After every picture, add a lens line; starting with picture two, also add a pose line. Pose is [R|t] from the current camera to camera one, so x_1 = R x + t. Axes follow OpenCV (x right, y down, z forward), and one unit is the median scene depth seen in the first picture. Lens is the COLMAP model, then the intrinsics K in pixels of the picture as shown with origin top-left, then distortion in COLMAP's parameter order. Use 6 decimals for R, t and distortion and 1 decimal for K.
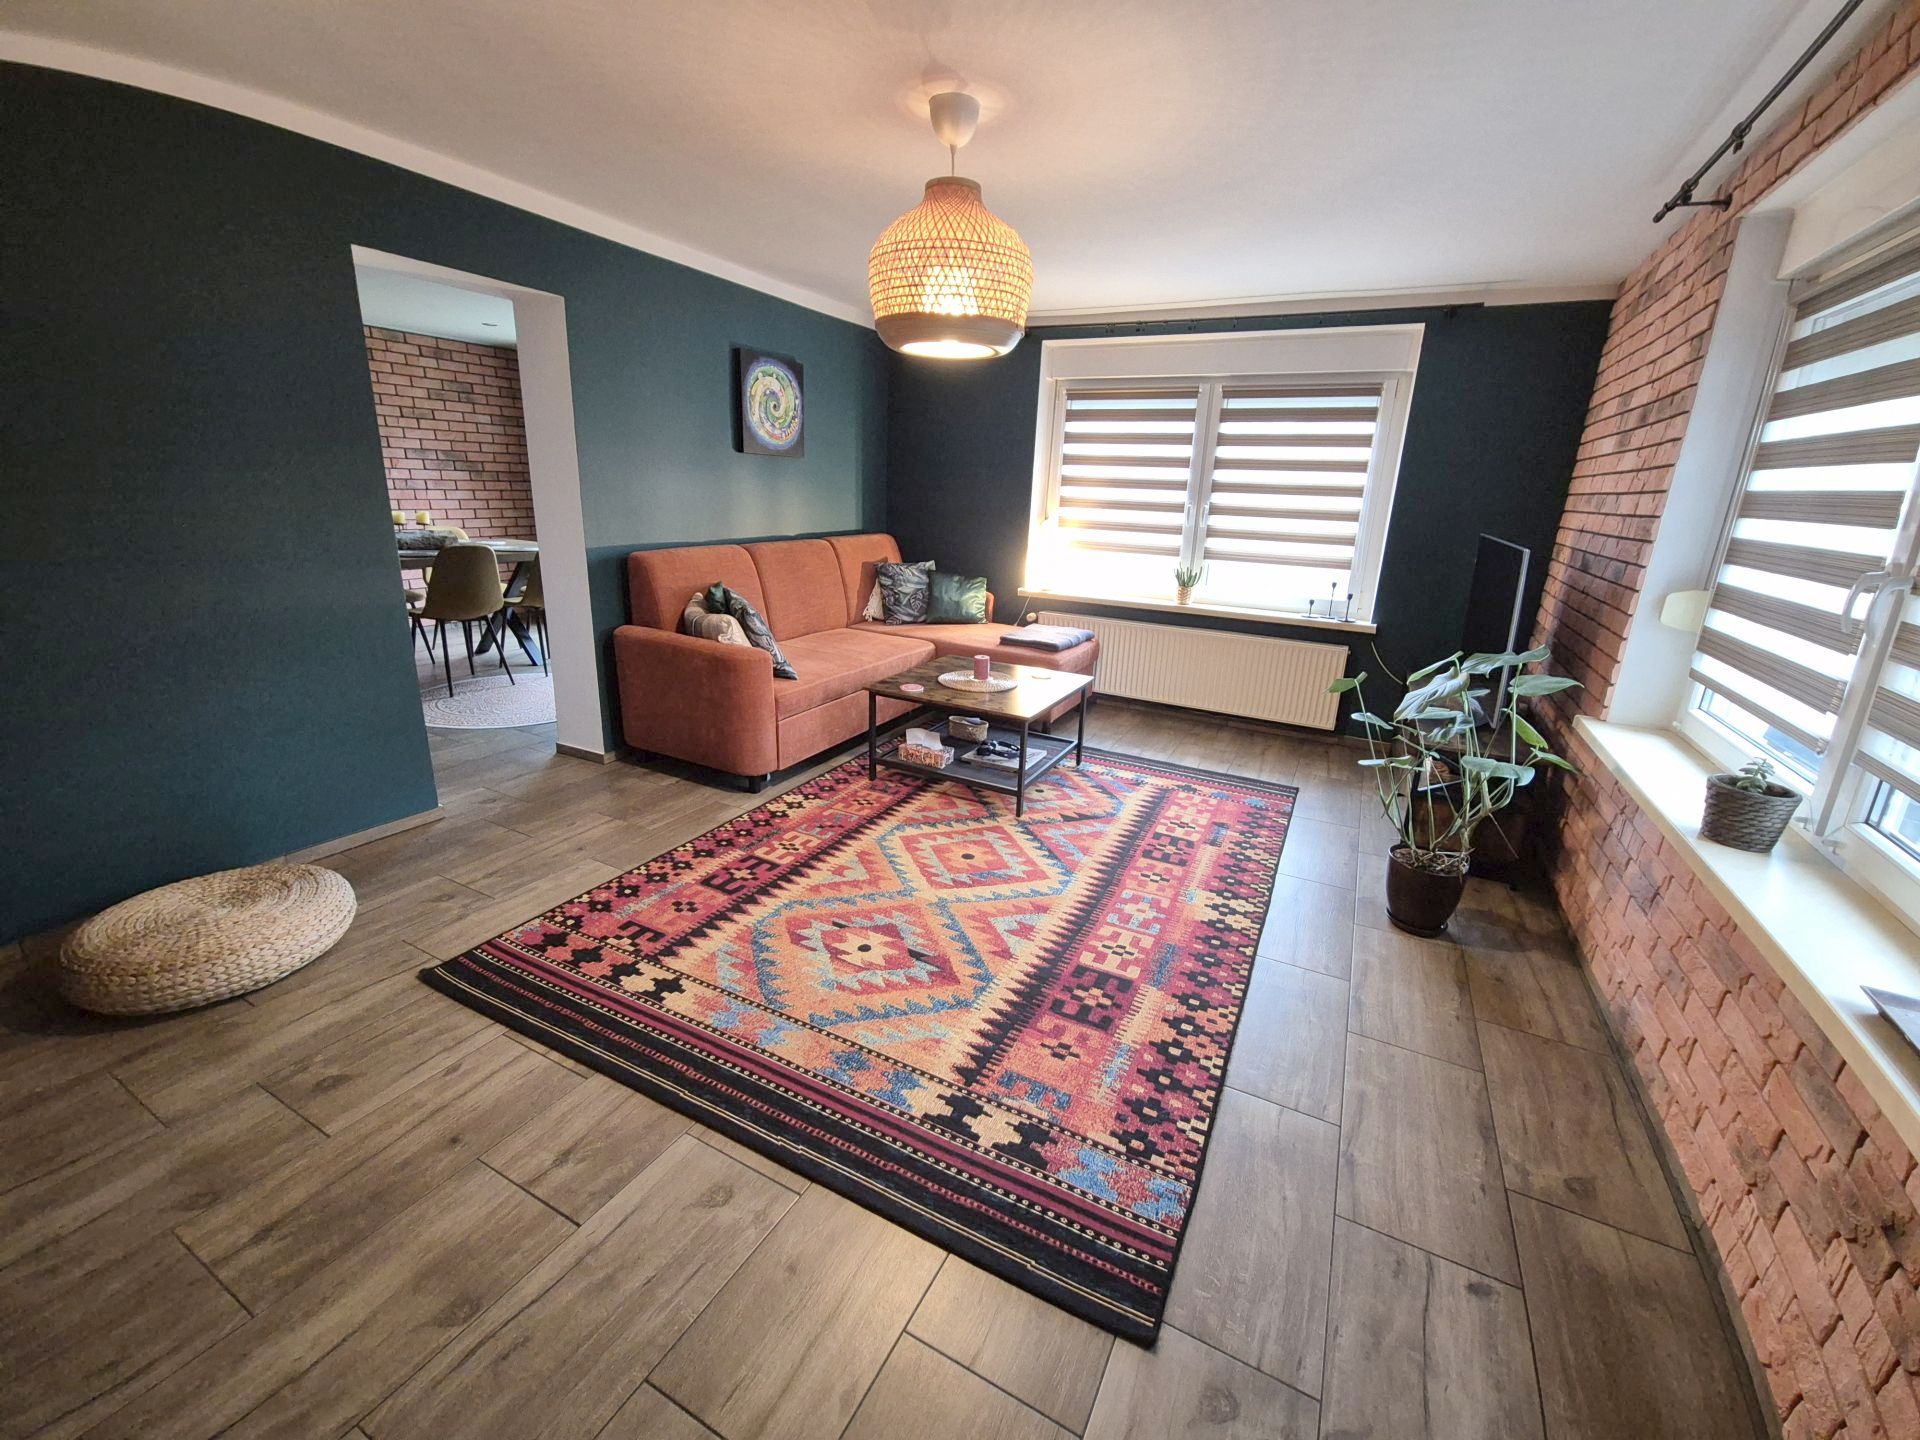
lens RADIAL K [[781.8, 0, 977.3], [0, 781.8, 705.2], [0, 0, 1]] dist [0.008658, -0.005768]
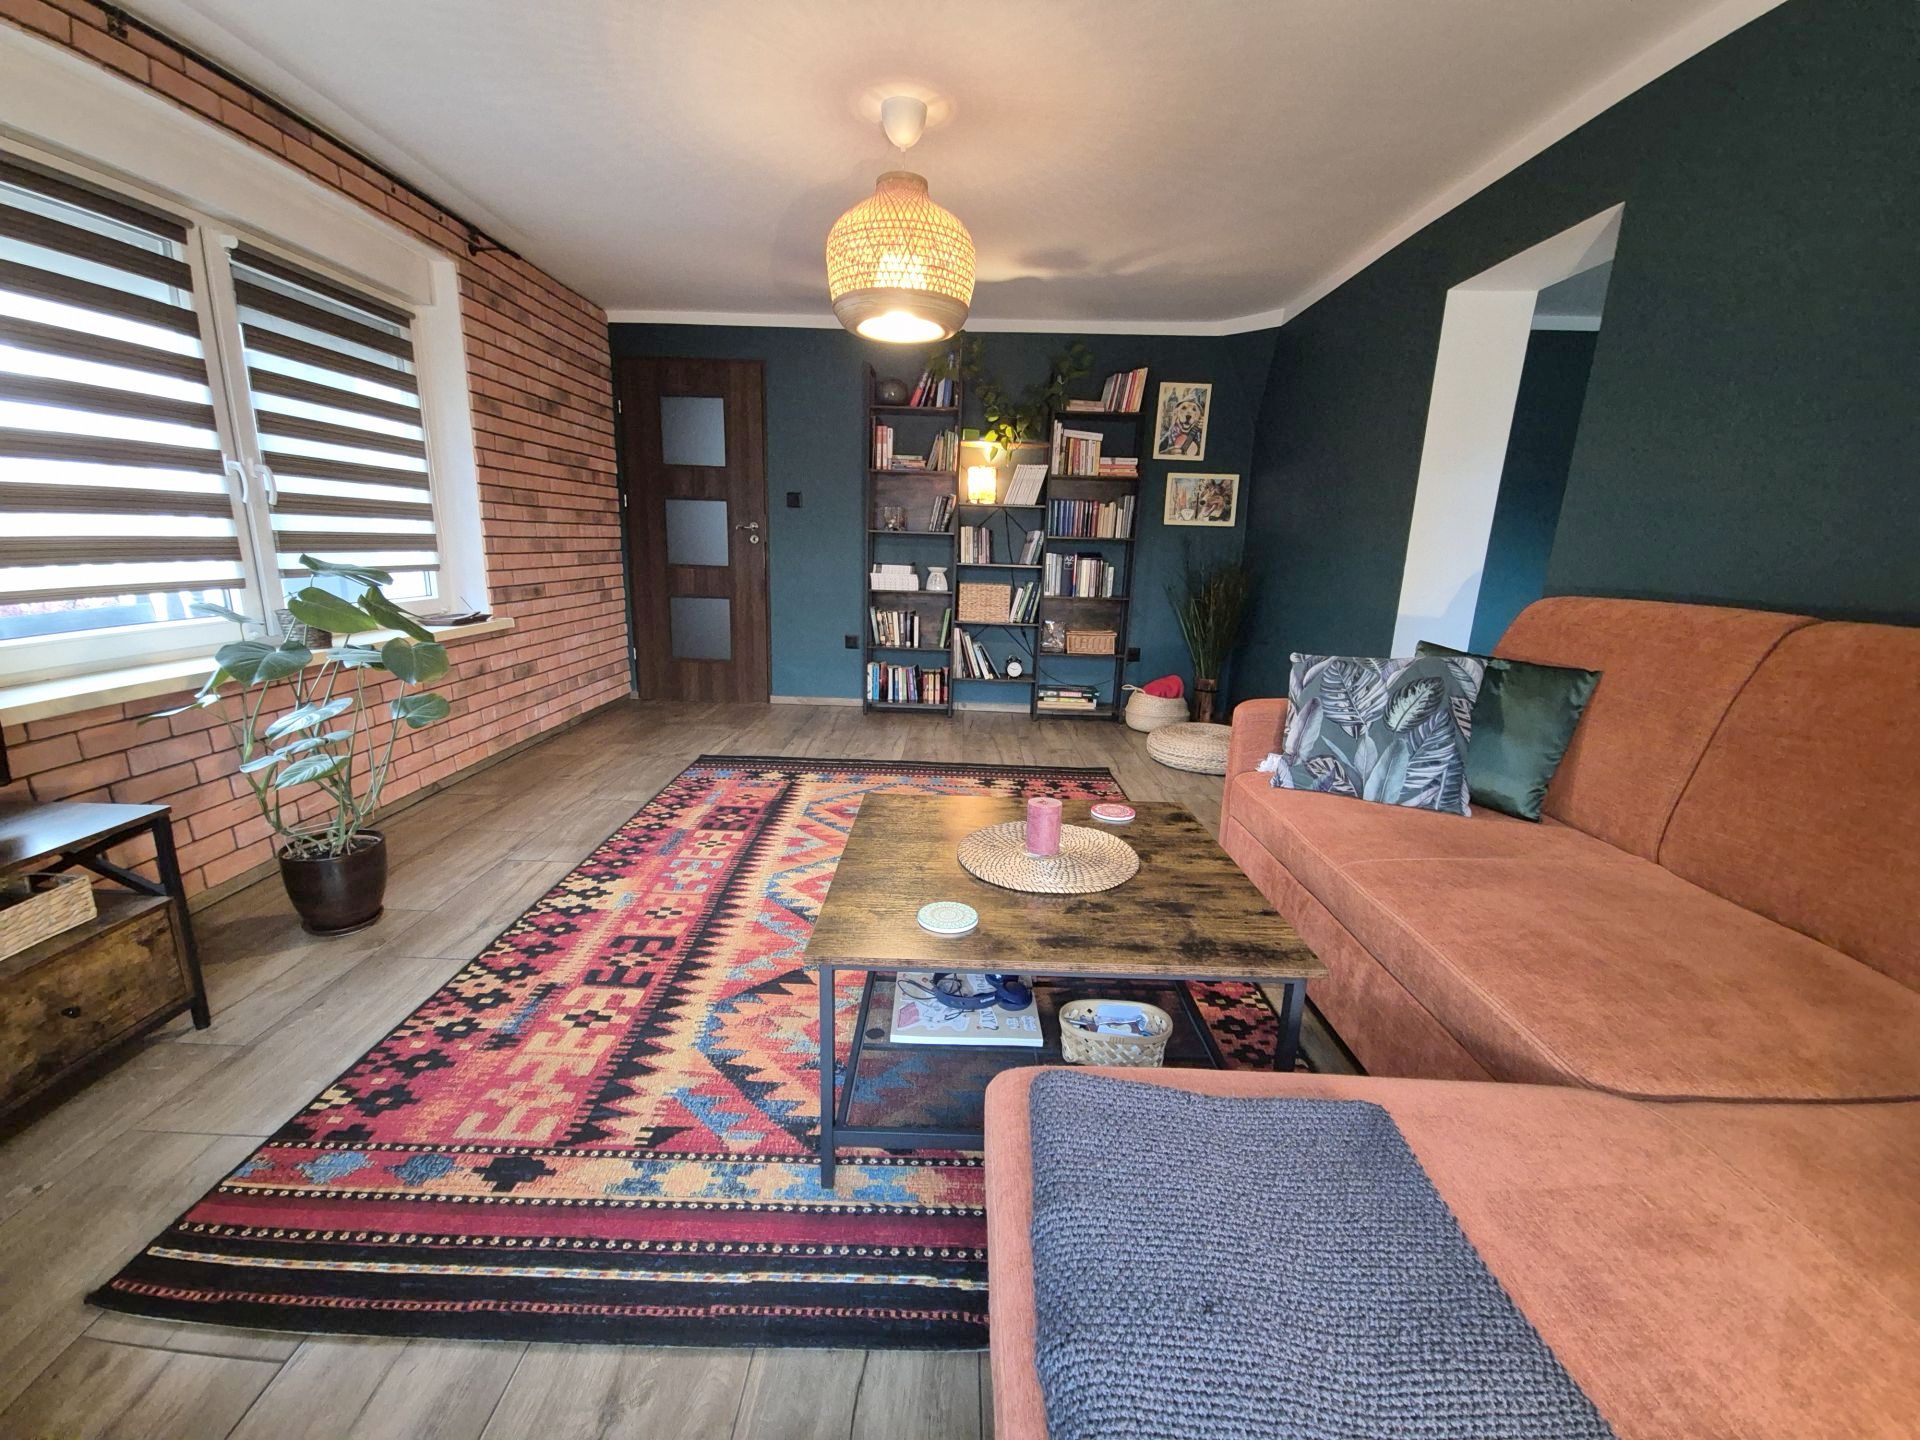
lens RADIAL K [[781.8, 0, 943.1], [0, 781.8, 726.7], [0, 0, 1]] dist [0.008658, -0.005768]
pose [[-0.898711, 0.035654, -0.437089, 0.334968], [-0.182110, 0.876347, 0.445927, -0.382939], [0.398941, 0.480359, -0.781090, 1.761041]]
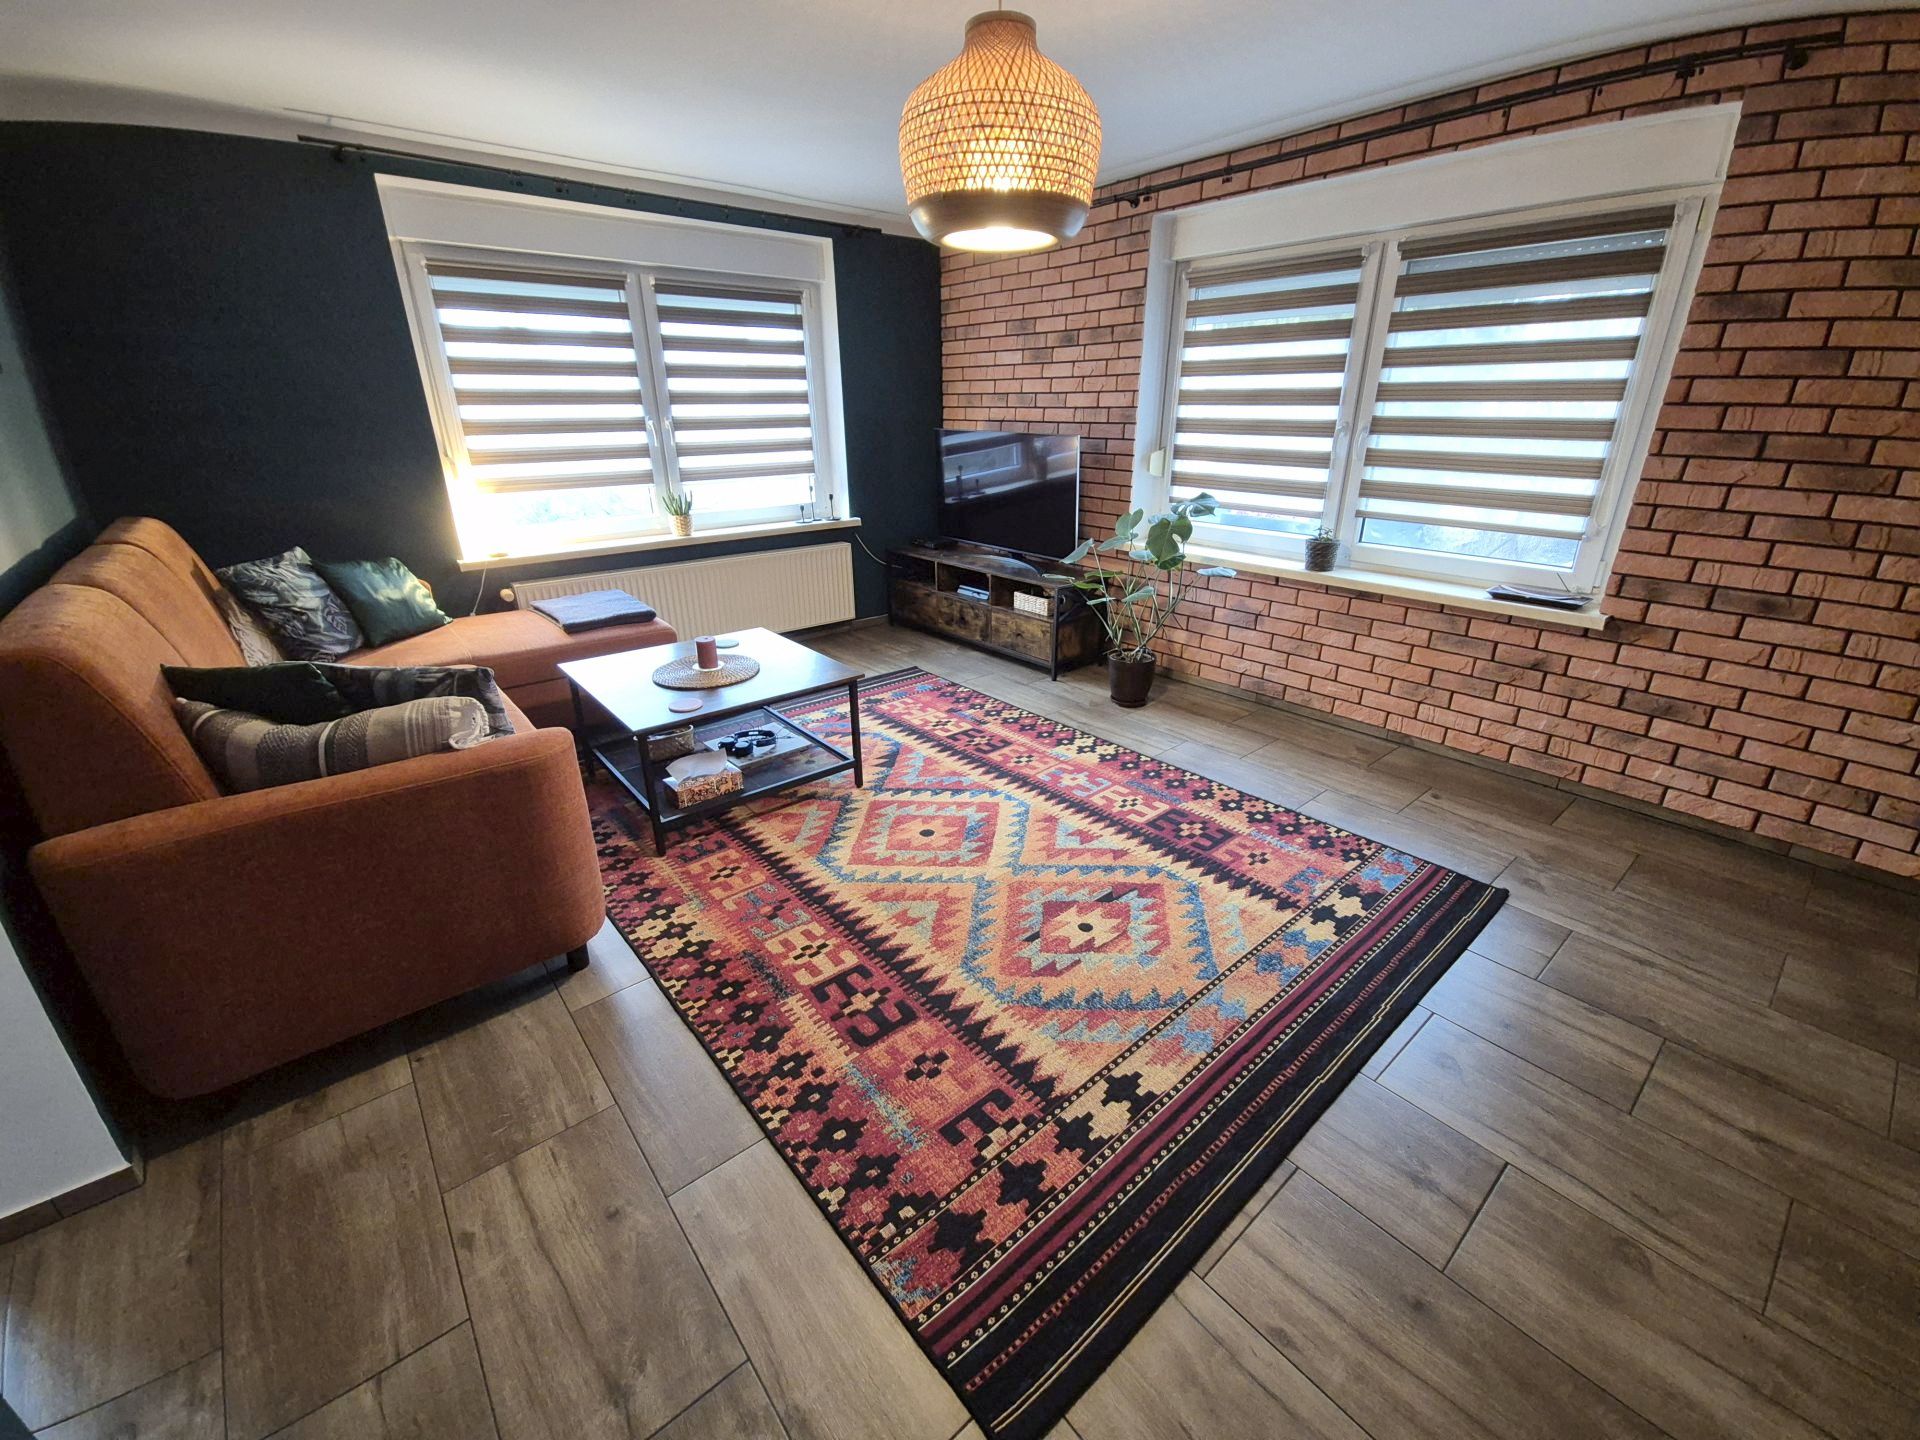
lens RADIAL K [[781.8, 0, 974.7], [0, 781.8, 703.0], [0, 0, 1]] dist [0.008658, -0.005768]
pose [[0.382467, -0.368011, 0.847518, -0.767121], [0.270567, 0.921657, 0.278103, -0.196709], [-0.883466, 0.122945, 0.452075, 0.581353]]
